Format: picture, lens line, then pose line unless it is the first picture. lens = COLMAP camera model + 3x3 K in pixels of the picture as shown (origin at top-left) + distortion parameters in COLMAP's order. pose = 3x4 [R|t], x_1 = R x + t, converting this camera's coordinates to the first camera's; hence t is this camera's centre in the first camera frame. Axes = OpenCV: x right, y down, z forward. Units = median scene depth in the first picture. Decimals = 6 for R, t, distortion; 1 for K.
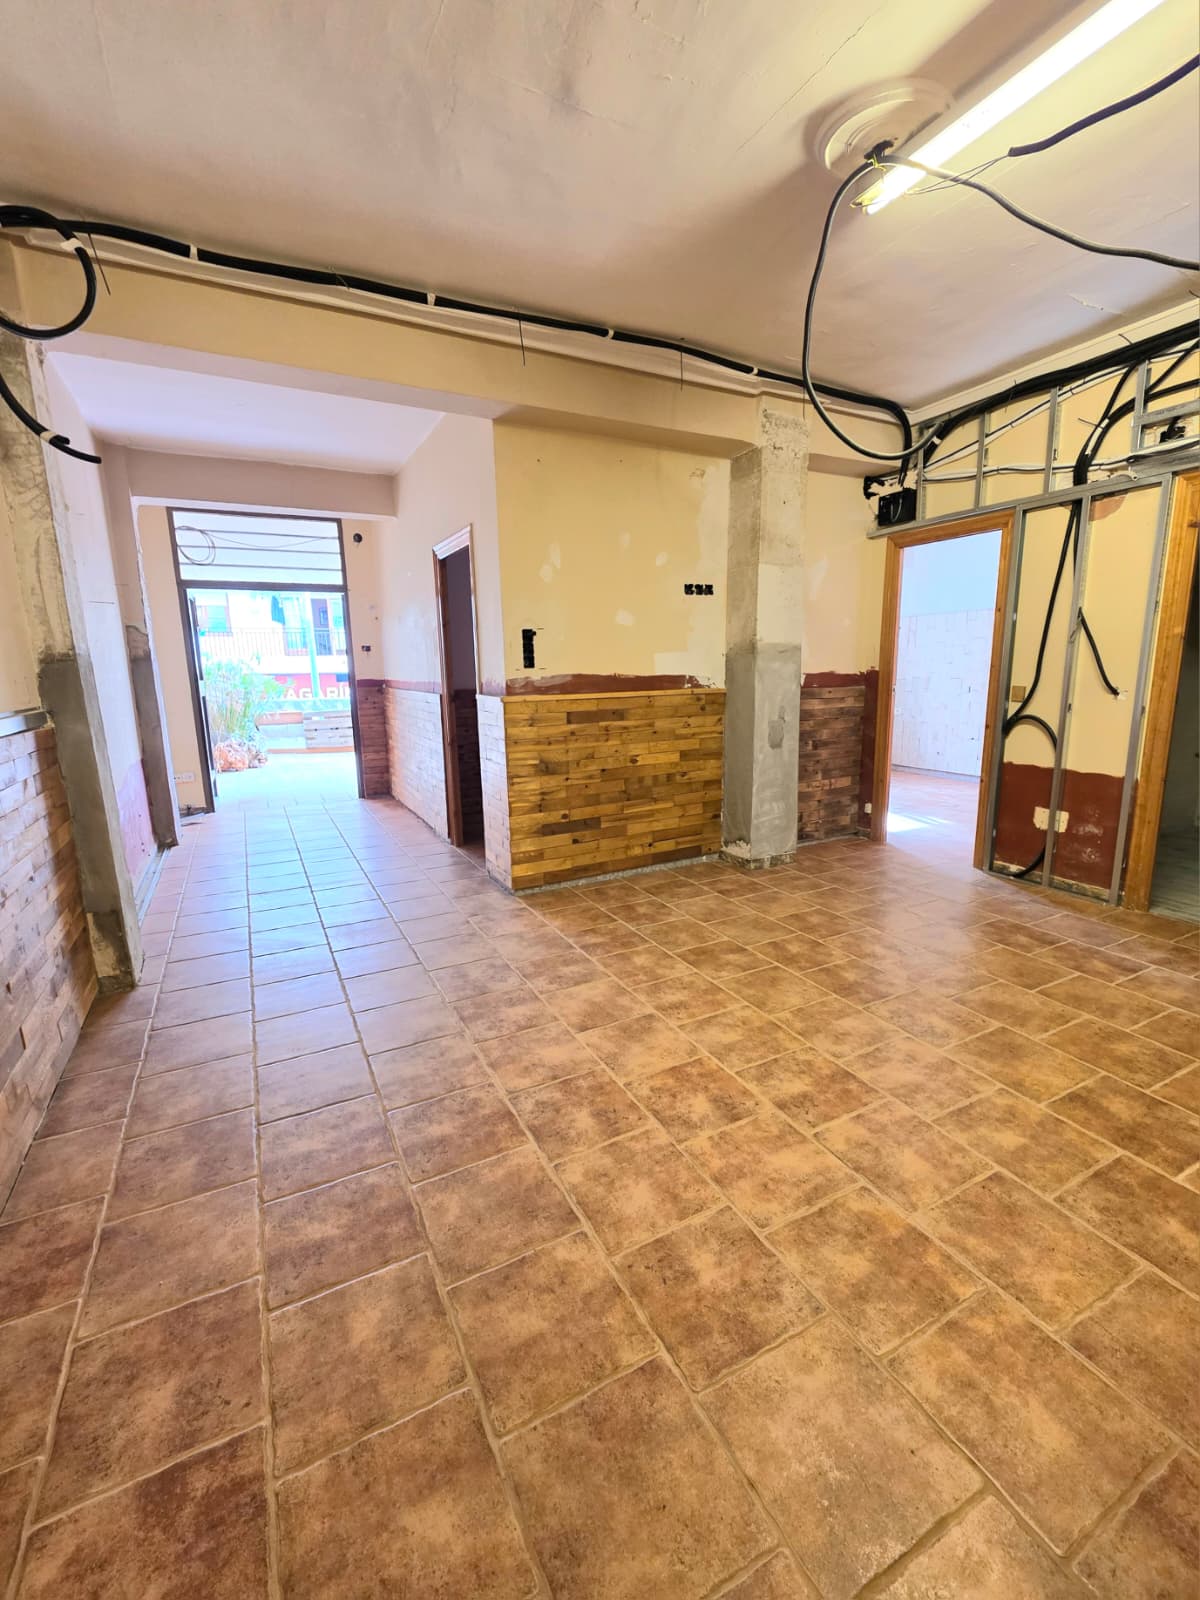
lens RADIAL K [[695.4, 0, 607.8], [0, 695.4, 800.7], [0, 0, 1]] dist [-0.005167, 0.000692]
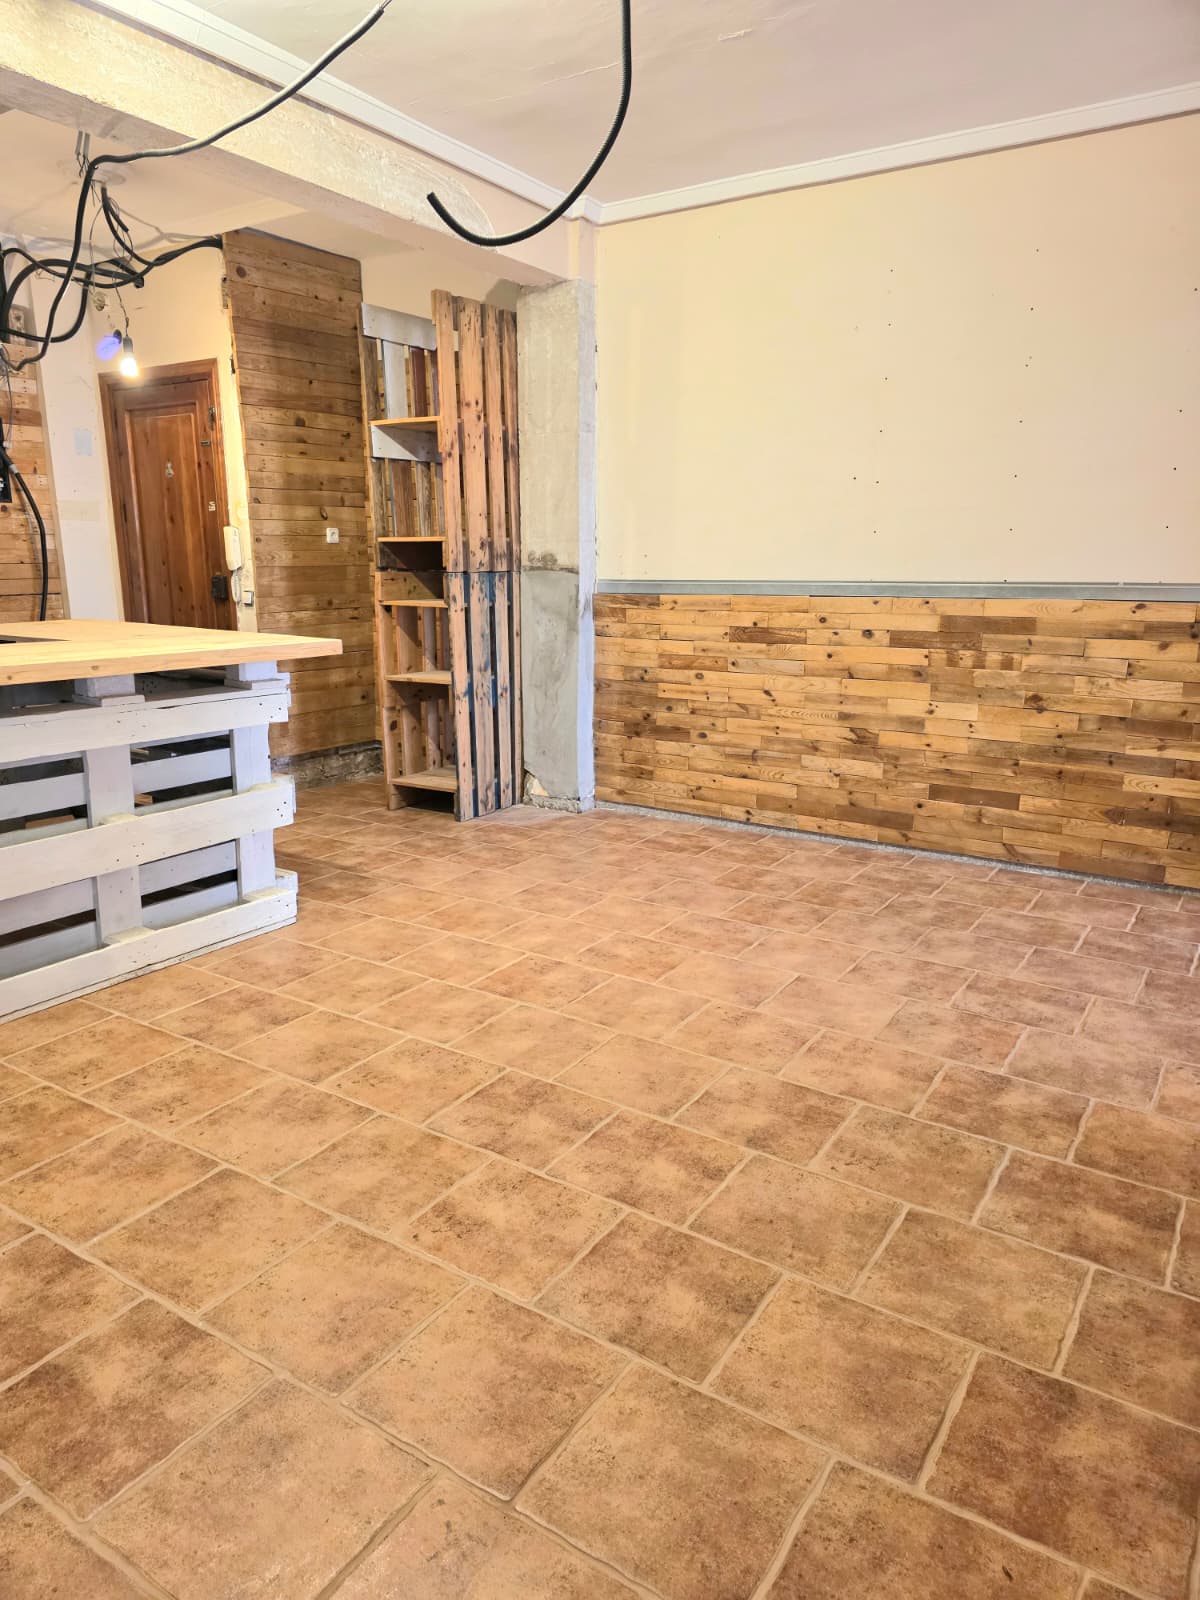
lens RADIAL K [[1060.6, 0, 578.0], [0, 1060.6, 800.9], [0, 0, 1]] dist [0.067405, -0.067170]
pose [[-0.880215, 0.121178, -0.458844, 0.514100], [-0.078701, 0.916193, 0.392934, -0.240712], [0.468005, 0.381978, -0.796909, 1.207146]]
